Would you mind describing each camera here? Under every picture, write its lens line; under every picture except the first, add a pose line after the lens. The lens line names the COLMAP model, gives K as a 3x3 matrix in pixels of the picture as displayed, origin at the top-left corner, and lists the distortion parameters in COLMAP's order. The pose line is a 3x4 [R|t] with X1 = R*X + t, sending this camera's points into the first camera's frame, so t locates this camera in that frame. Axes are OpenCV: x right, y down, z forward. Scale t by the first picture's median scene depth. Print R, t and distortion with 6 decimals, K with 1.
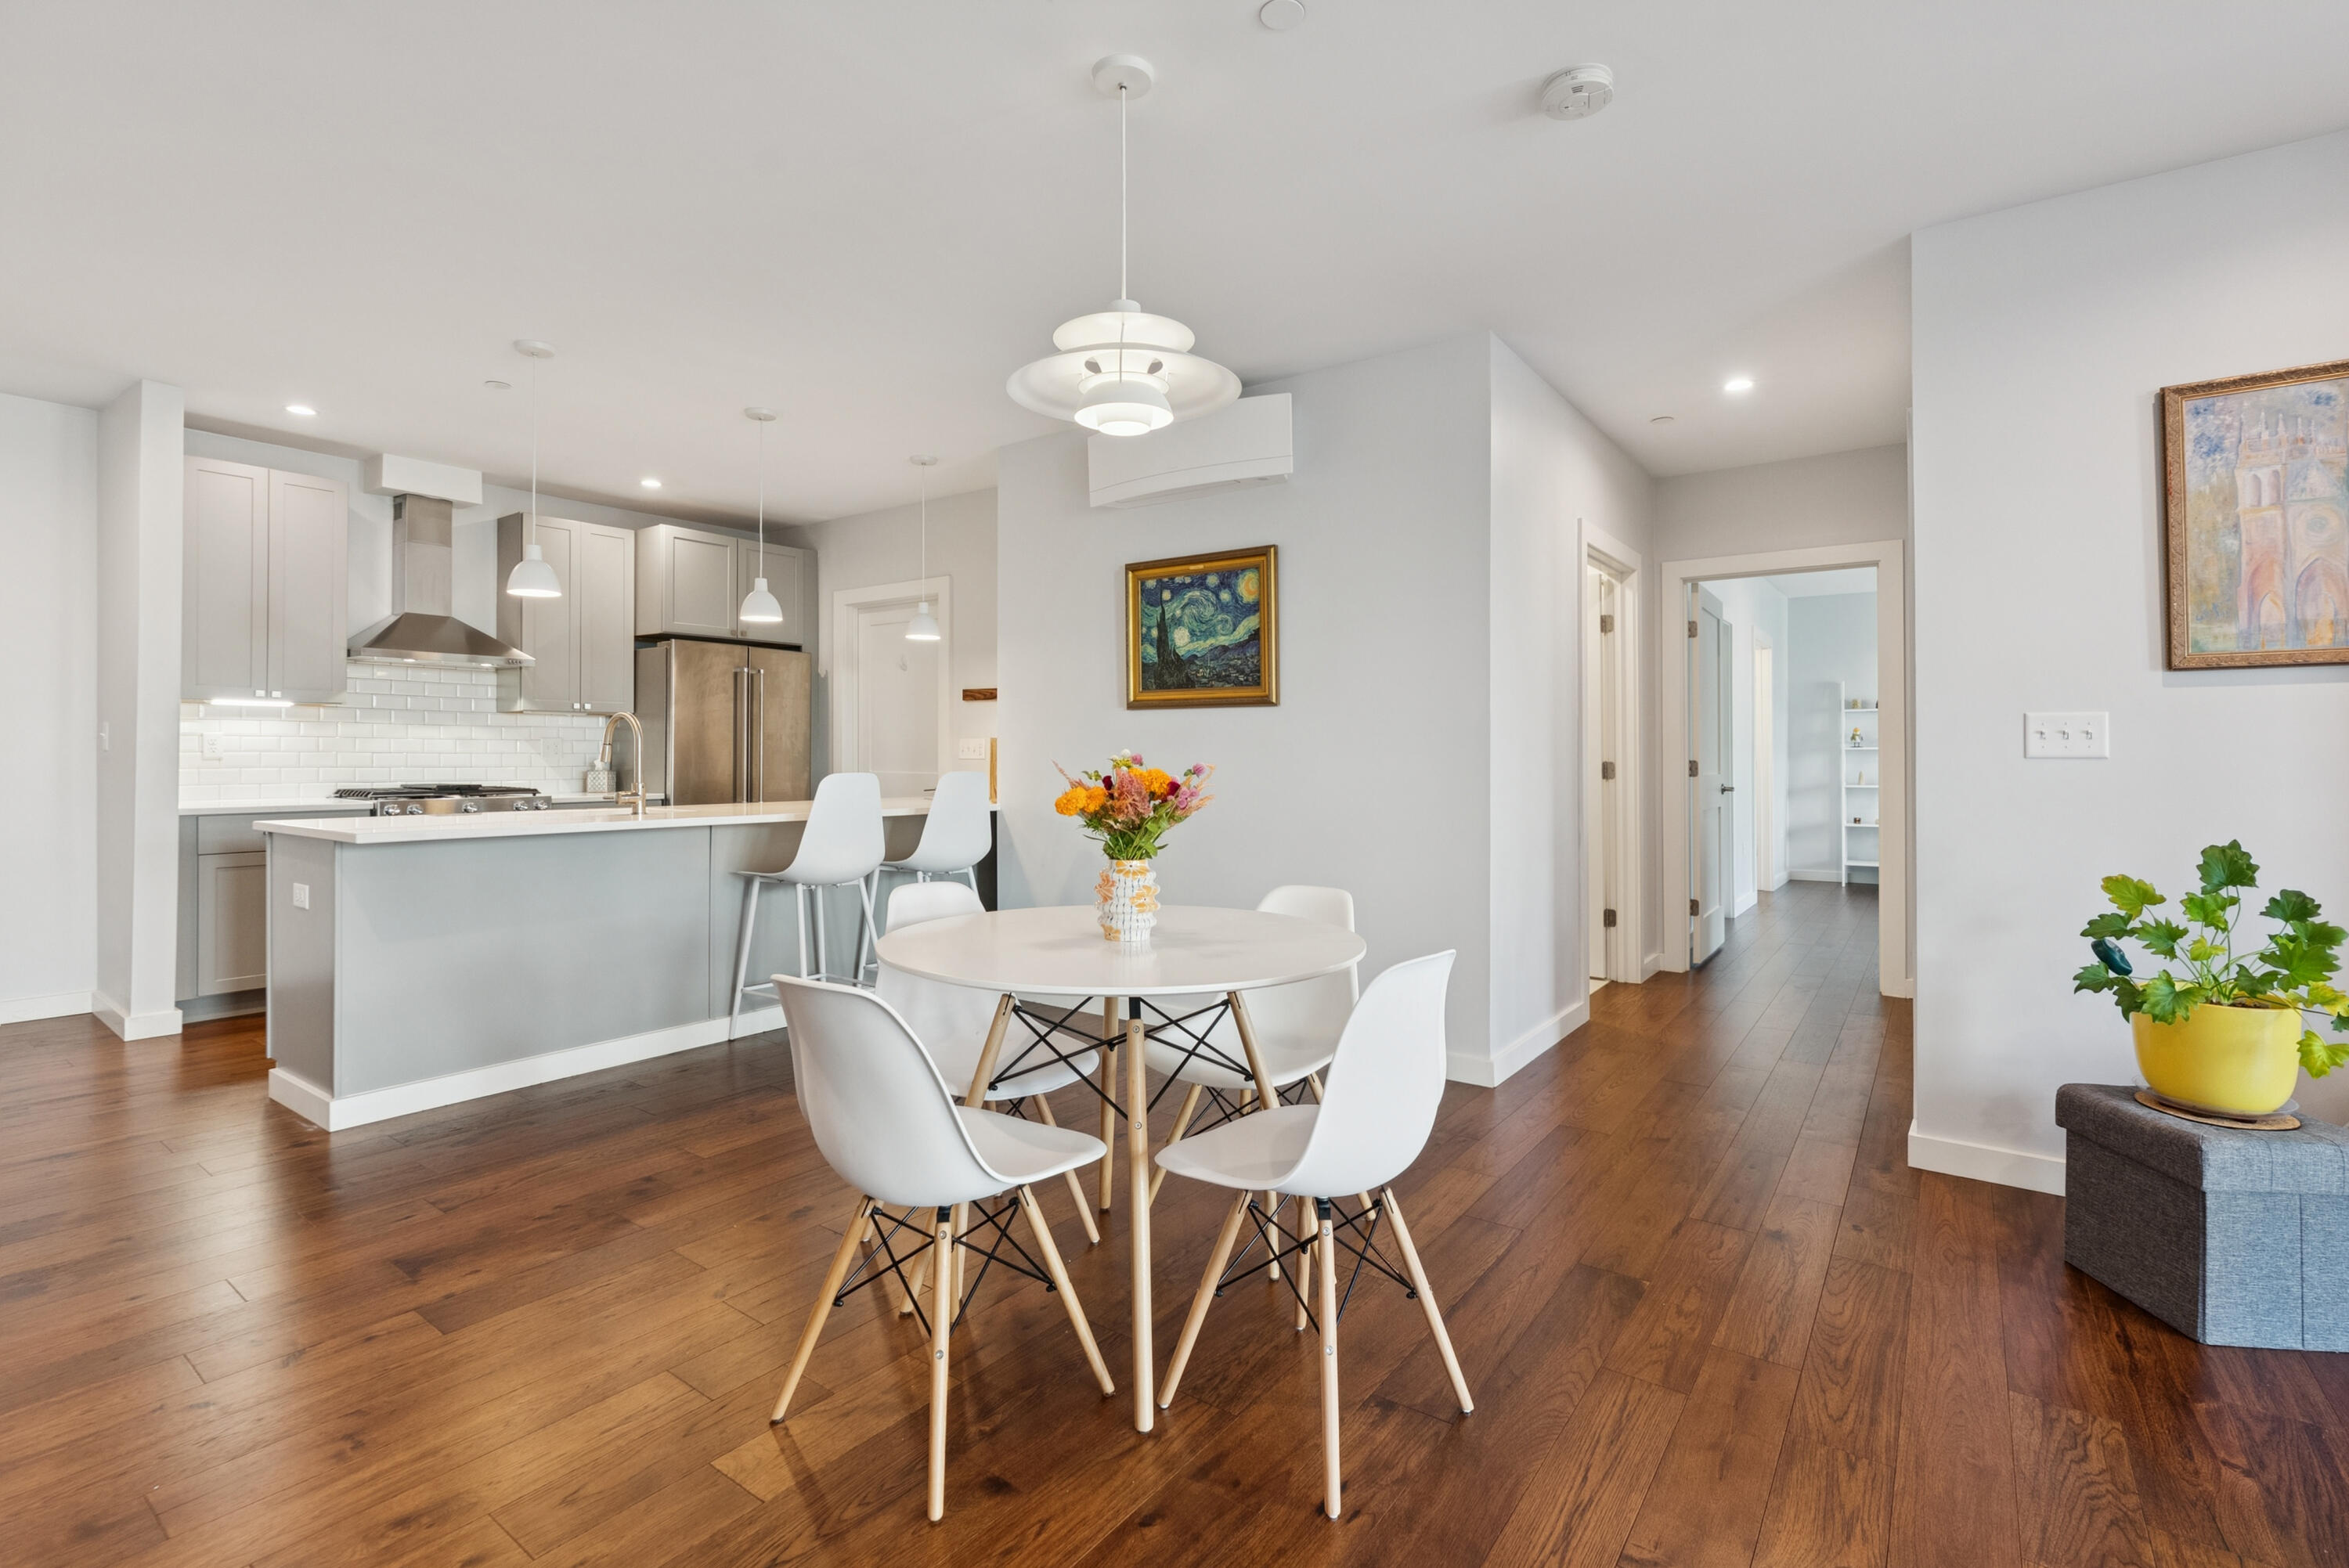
lens RADIAL K [[1075.4, 0, 1174.2], [0, 1075.4, 761.5], [0, 0, 1]] dist [-0.000965, 0.000015]
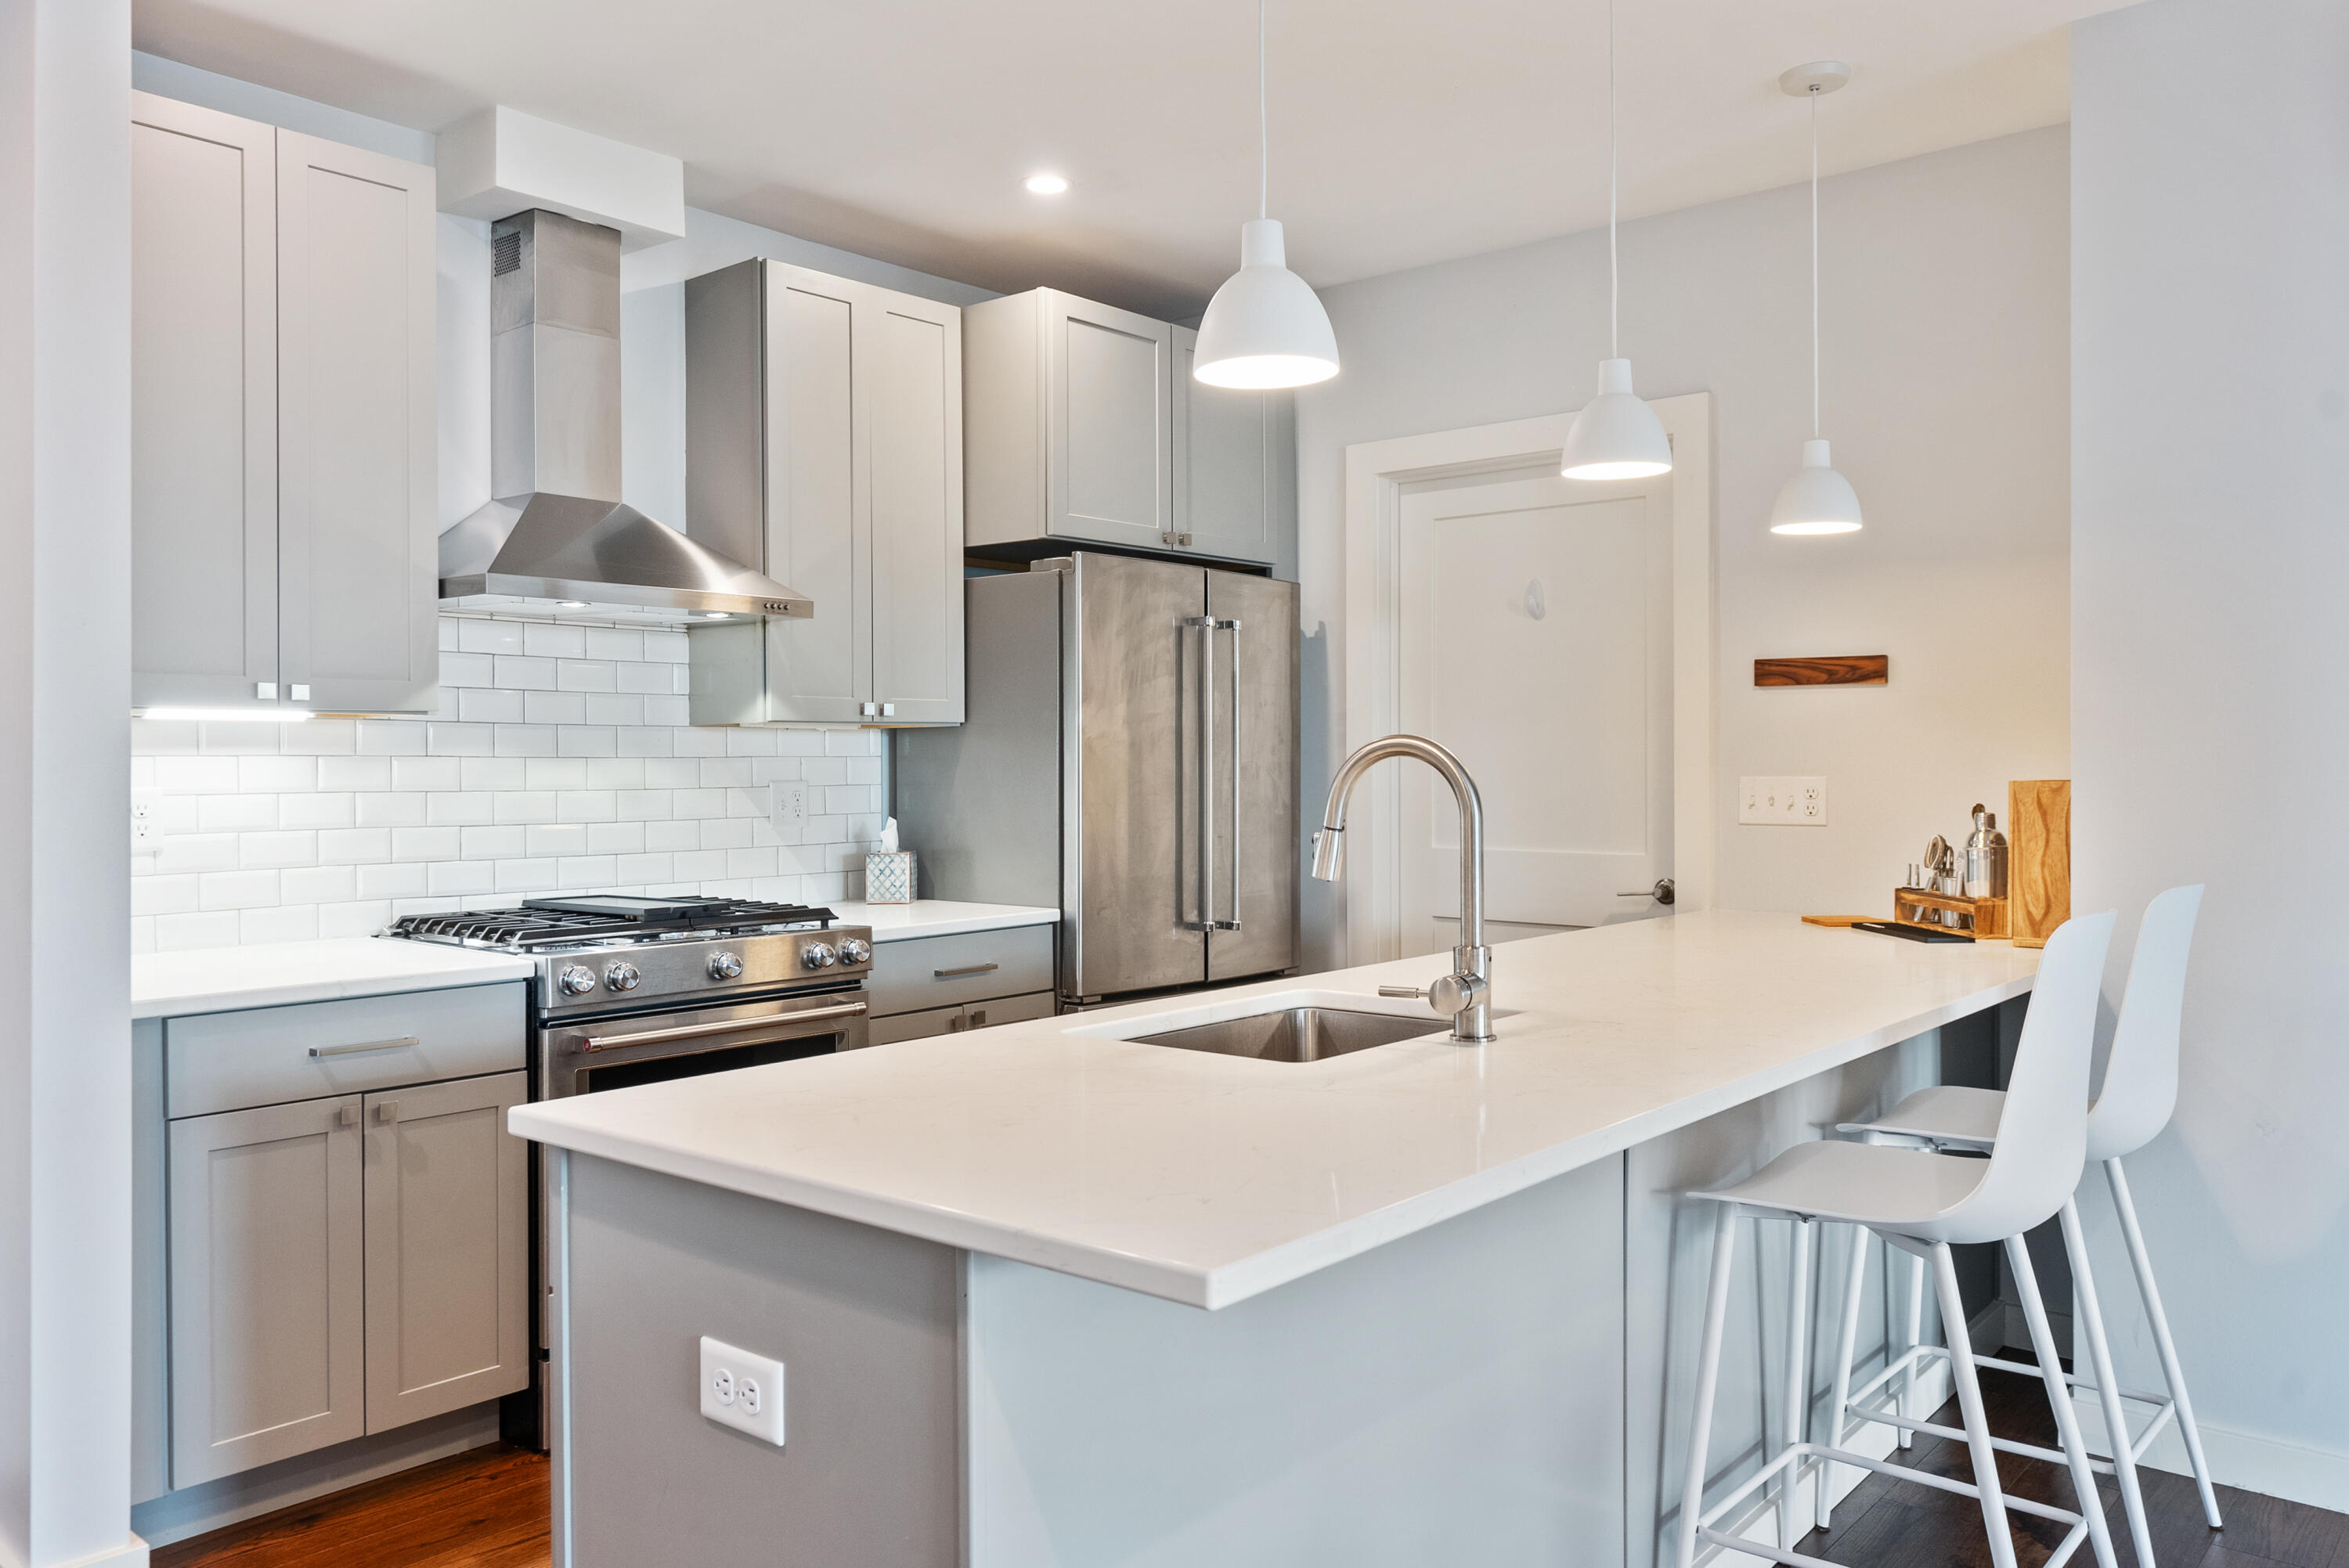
lens RADIAL K [[1751.0, 0, 1175.3], [0, 1751.0, 787.1], [0, 0, 1]] dist [0.032130, -0.000731]
pose [[0.997673, -0.007437, -0.067769, -0.395005], [0.008051, 0.999929, 0.008785, -0.025854], [0.067699, -0.009311, 0.997662, 0.308358]]
